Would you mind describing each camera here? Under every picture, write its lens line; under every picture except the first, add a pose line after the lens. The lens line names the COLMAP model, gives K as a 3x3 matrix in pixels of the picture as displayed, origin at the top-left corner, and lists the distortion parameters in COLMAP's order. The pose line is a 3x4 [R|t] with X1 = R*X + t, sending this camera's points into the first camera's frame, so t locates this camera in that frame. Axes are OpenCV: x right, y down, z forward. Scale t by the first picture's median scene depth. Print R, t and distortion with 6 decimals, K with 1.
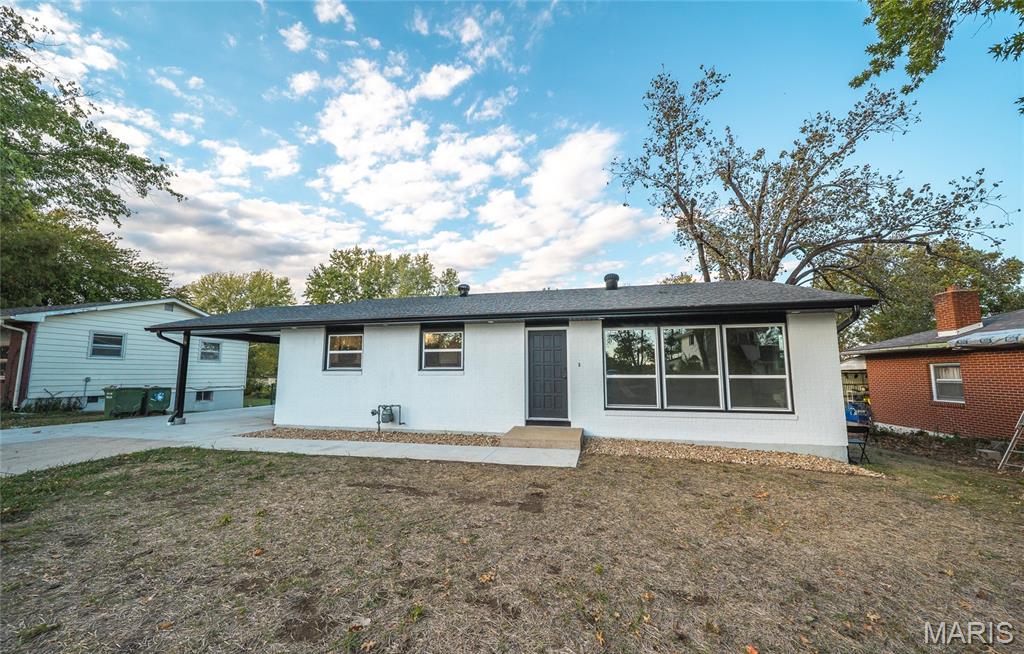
lens RADIAL K [[369.2, 0, 512.0], [0, 369.2, 327.0], [0, 0, 1]] dist [-0.001935, -0.000314]
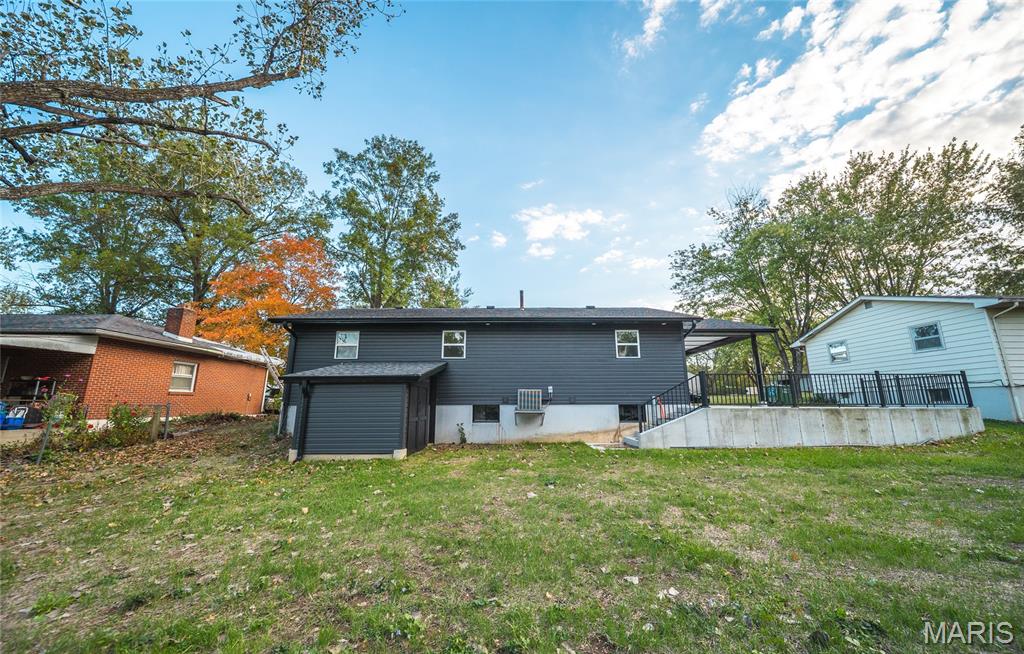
lens RADIAL K [[370.1, 0, 509.0], [0, 370.1, 334.1], [0, 0, 1]] dist [-0.001364, -0.000392]
pose [[-0.981135, -0.025955, -0.191572, 0.222257], [0.034339, 0.951791, -0.304819, 0.319567], [0.190248, -0.305647, -0.932945, 1.779405]]
